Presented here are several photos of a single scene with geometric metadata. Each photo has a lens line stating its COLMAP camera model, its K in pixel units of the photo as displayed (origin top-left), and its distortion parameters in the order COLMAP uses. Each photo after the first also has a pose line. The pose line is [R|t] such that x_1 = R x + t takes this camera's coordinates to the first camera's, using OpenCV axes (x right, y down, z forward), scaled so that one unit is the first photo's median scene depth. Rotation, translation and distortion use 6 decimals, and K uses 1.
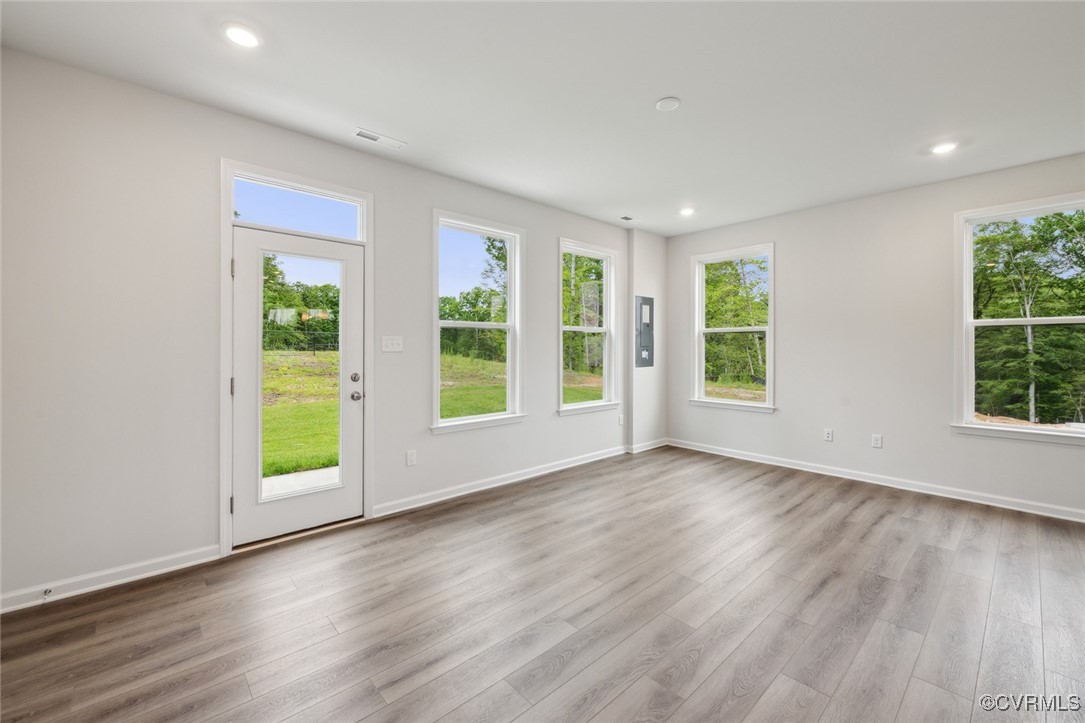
lens RADIAL K [[438.4, 0, 543.3], [0, 438.4, 346.8], [0, 0, 1]] dist [-0.000992, -0.000099]
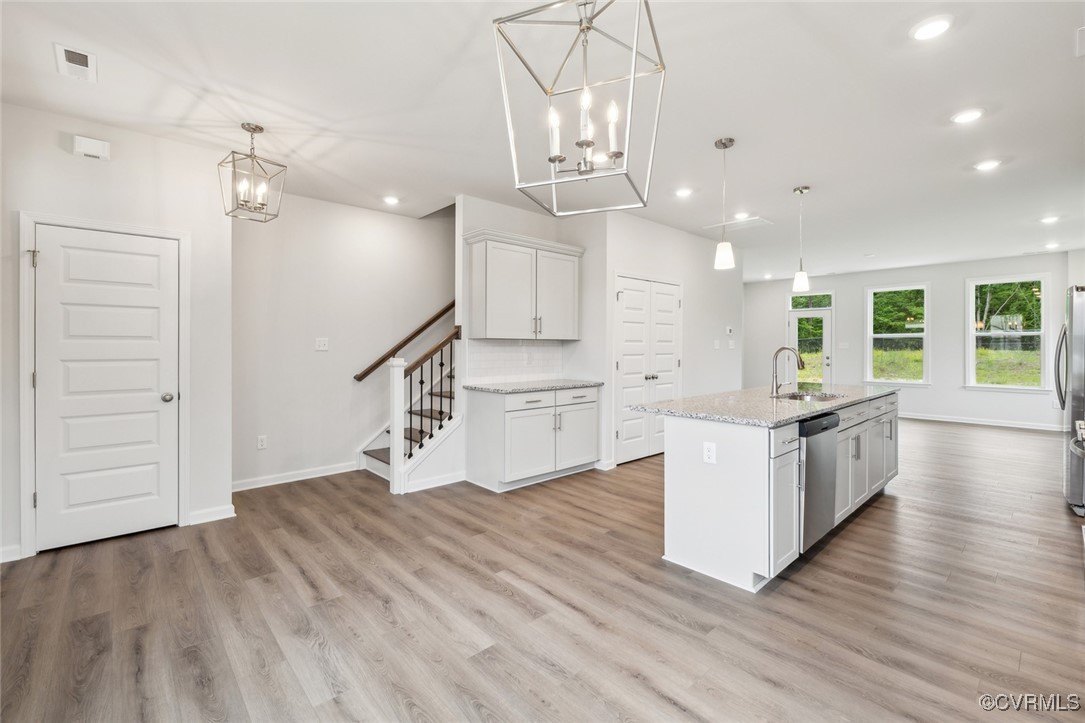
lens RADIAL K [[470.0, 0, 542.1], [0, 470.0, 354.7], [0, 0, 1]] dist [0.000056, -0.000596]
pose [[0.006392, 0.016490, -0.999844, 1.464518], [-0.002576, 0.999861, 0.016474, 0.003824], [0.999976, 0.002470, 0.006434, -0.474675]]
